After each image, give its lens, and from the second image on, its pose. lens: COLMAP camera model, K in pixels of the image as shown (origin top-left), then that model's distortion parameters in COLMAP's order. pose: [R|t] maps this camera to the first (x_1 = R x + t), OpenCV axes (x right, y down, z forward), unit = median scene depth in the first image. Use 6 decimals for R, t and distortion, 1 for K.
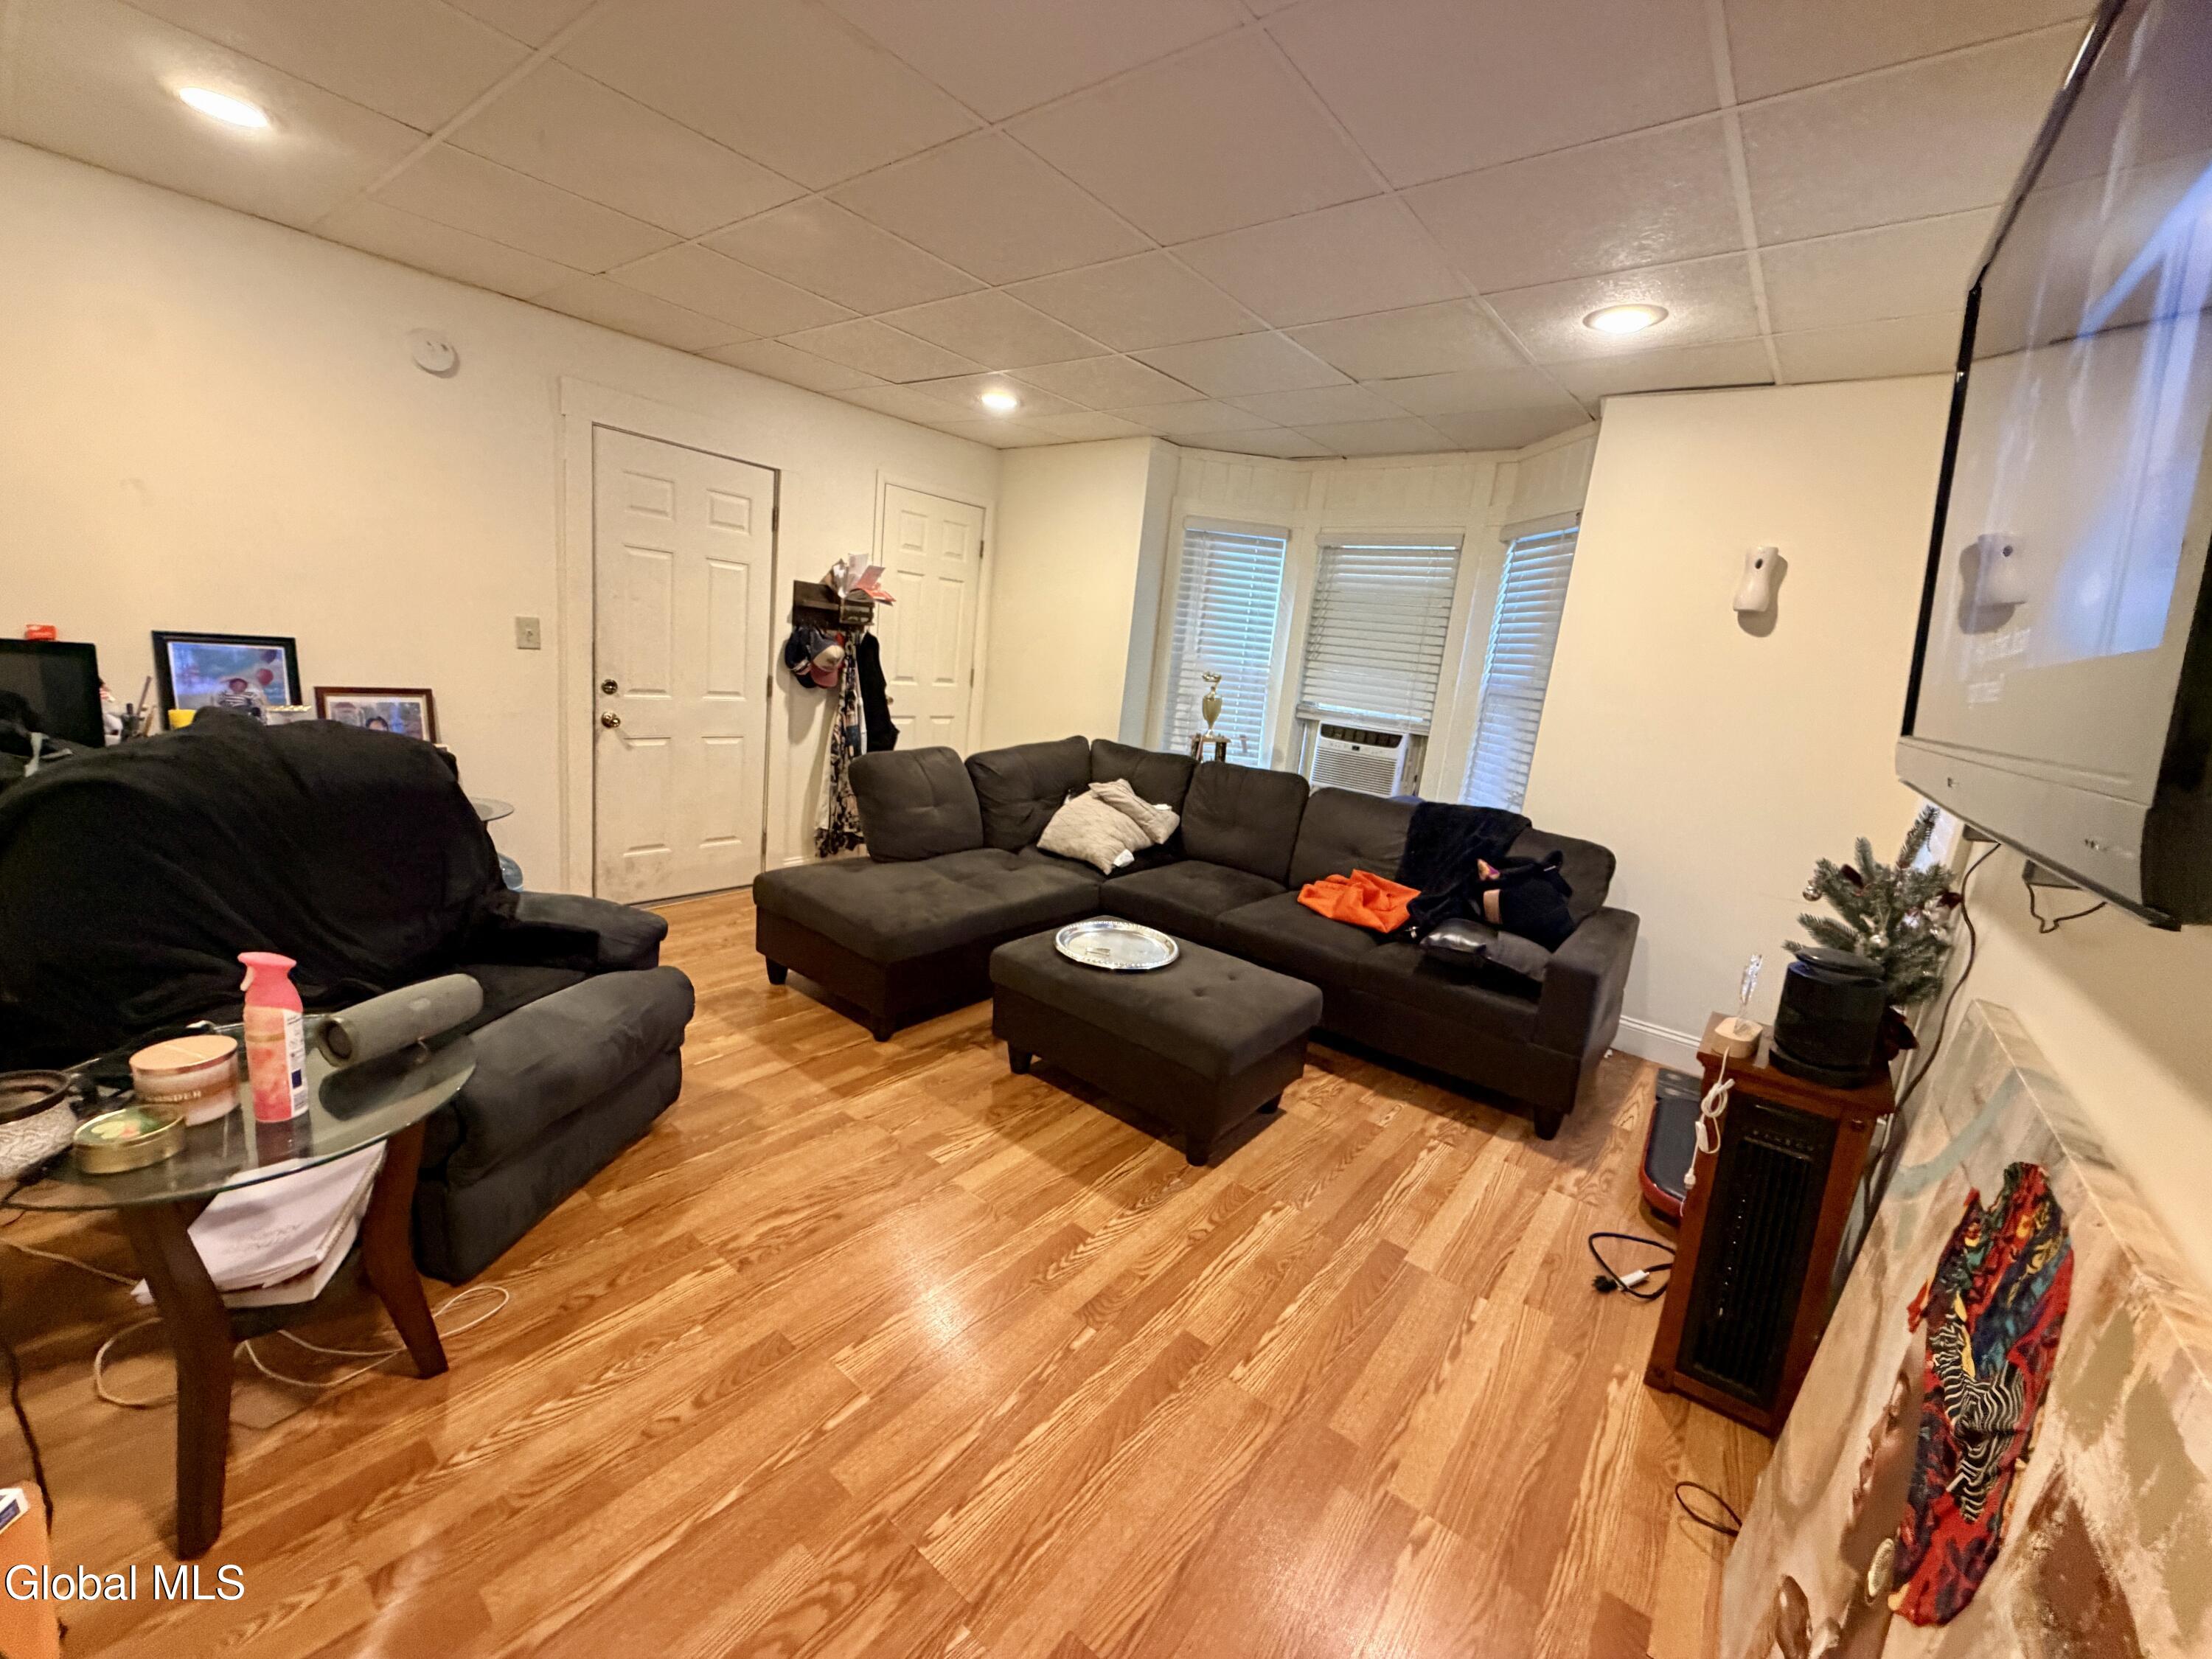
lens RADIAL K [[881.3, 0, 1101.2], [0, 881.3, 828.8], [0, 0, 1]] dist [0.000489, 0.000329]
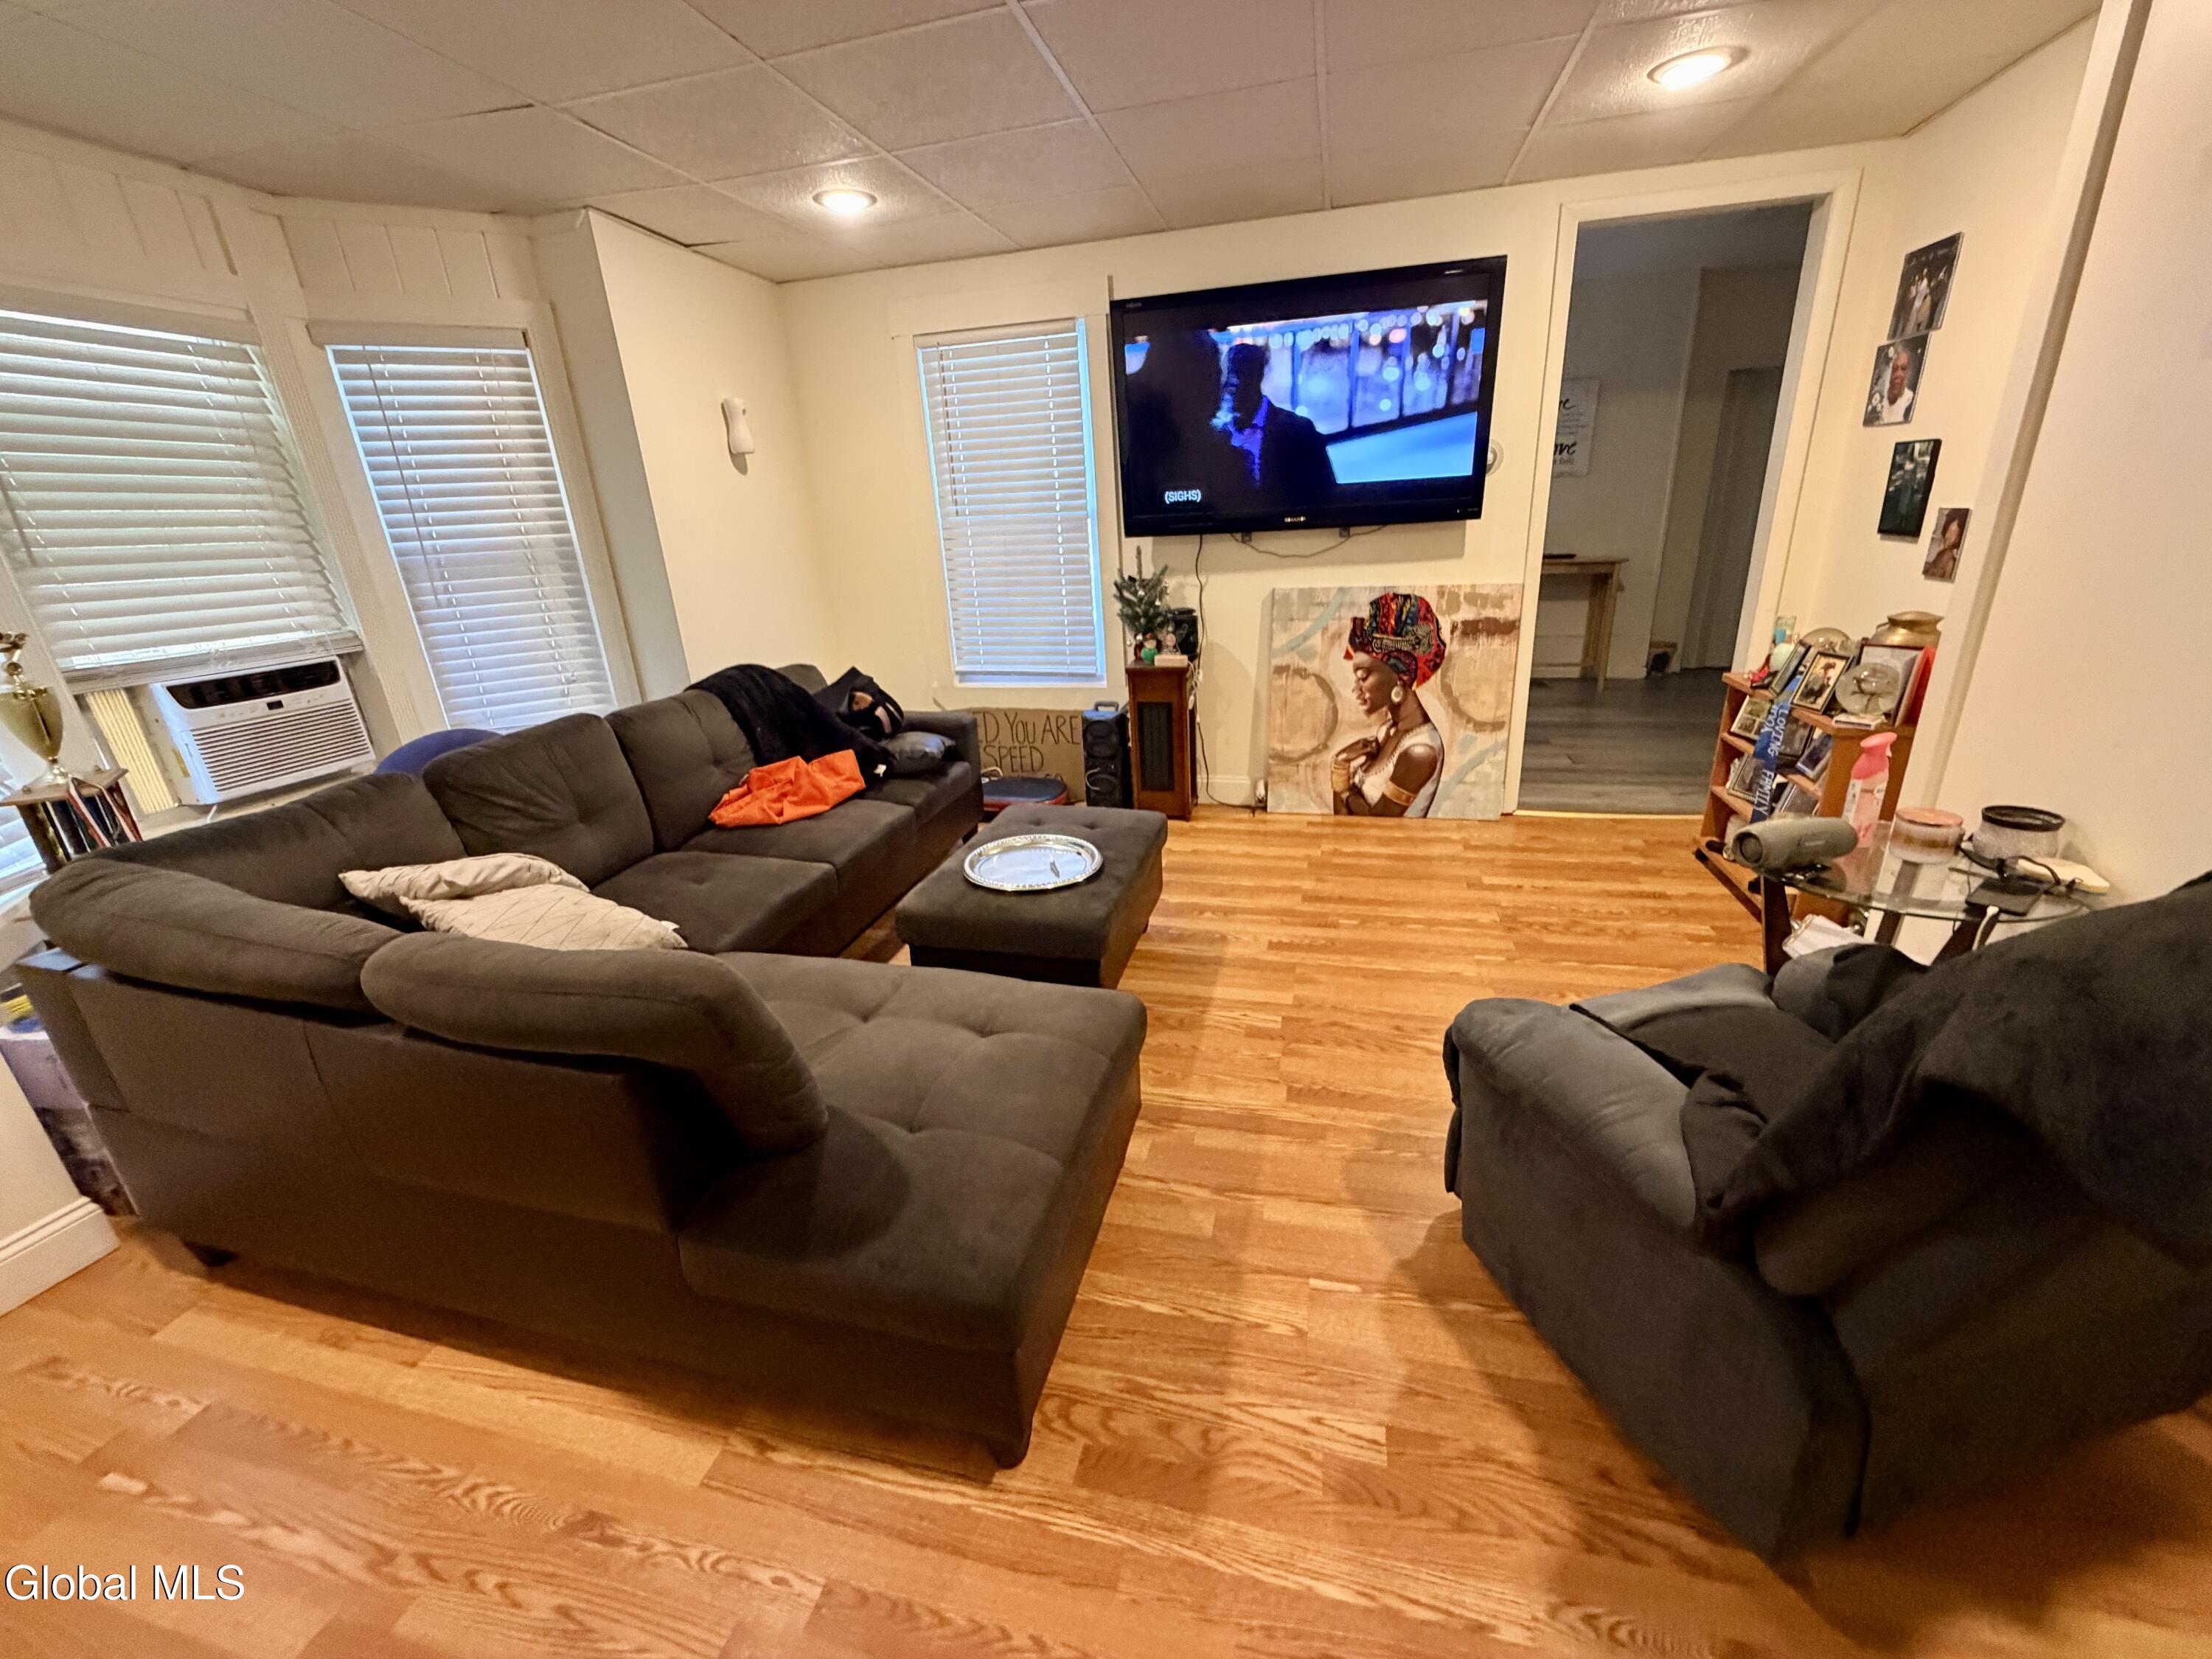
lens RADIAL K [[881.3, 0, 1101.2], [0, 881.3, 828.8], [0, 0, 1]] dist [0.000489, 0.000329]
pose [[-0.411006, -0.381522, 0.827958, -0.796250], [0.204913, 0.846311, 0.491700, -0.348606], [-0.888304, 0.371751, -0.269660, 1.242467]]
